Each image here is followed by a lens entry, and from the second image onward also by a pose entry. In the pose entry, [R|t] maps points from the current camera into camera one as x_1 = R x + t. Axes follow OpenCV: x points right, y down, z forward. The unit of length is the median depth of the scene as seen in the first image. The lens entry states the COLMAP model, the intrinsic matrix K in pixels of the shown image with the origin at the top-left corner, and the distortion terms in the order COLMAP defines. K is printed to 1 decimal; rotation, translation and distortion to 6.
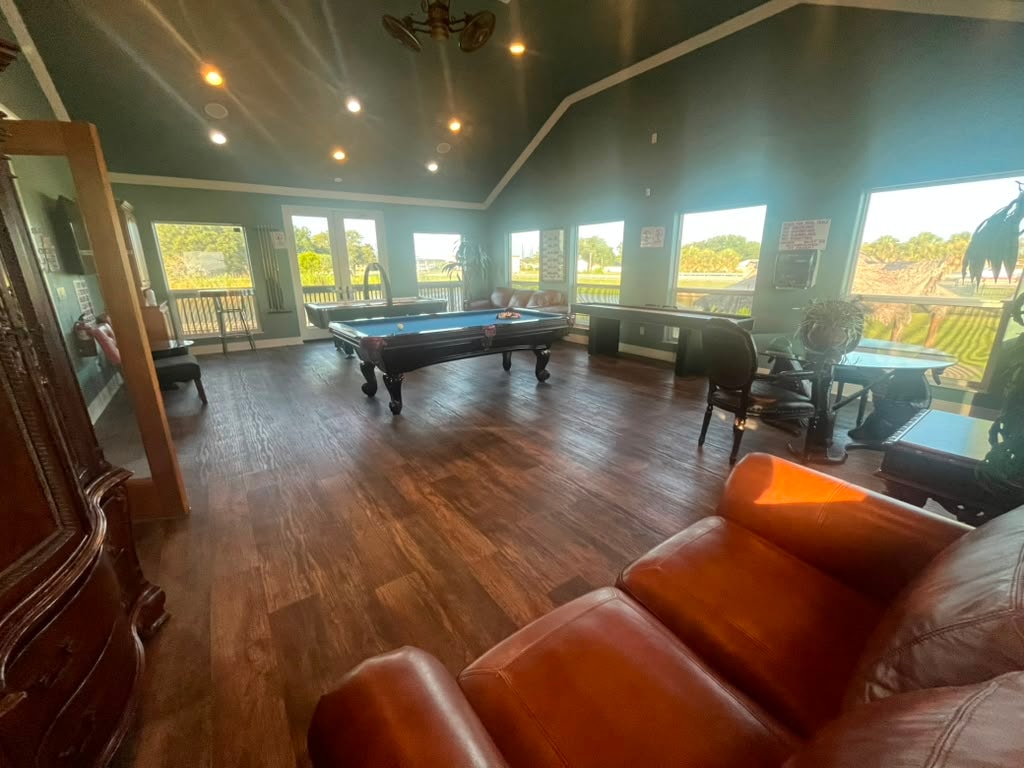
lens RADIAL K [[414.7, 0, 512.5], [0, 414.7, 383.5], [0, 0, 1]] dist [-0.002929, 0.000201]
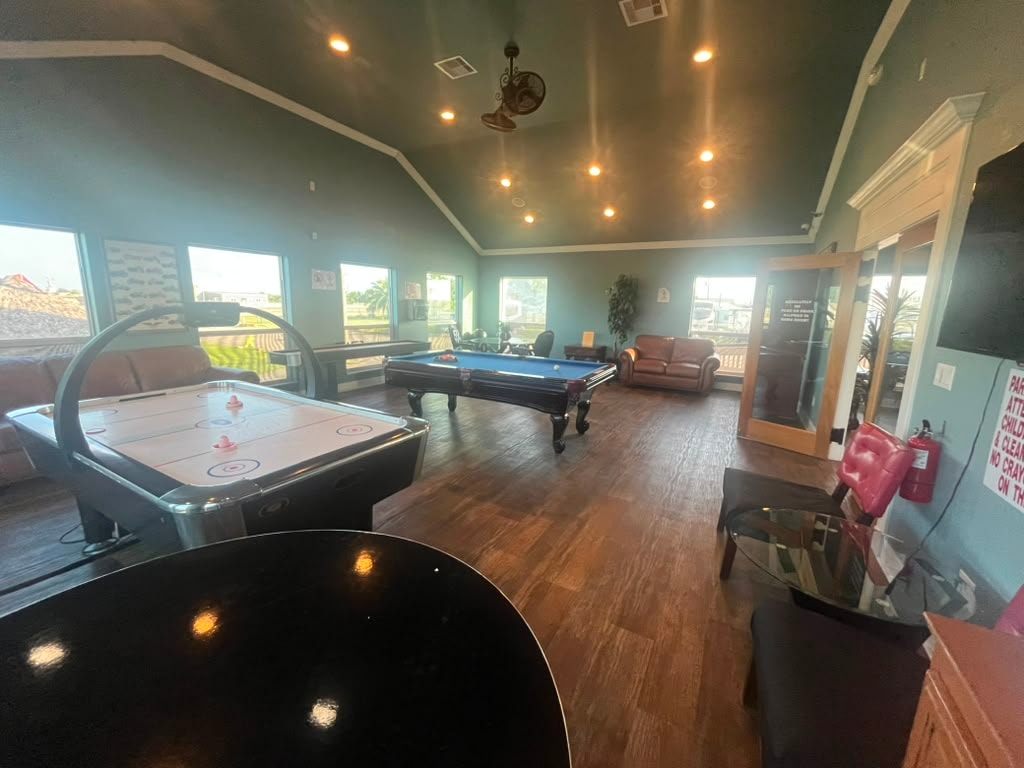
lens RADIAL K [[414.7, 0, 511.4], [0, 414.7, 387.4], [0, 0, 1]] dist [-0.002929, 0.000201]
pose [[-0.440349, -0.174787, 0.880649, -0.884878], [0.235054, 0.924213, 0.300966, -0.327063], [-0.866512, 0.339530, -0.365892, 1.136052]]
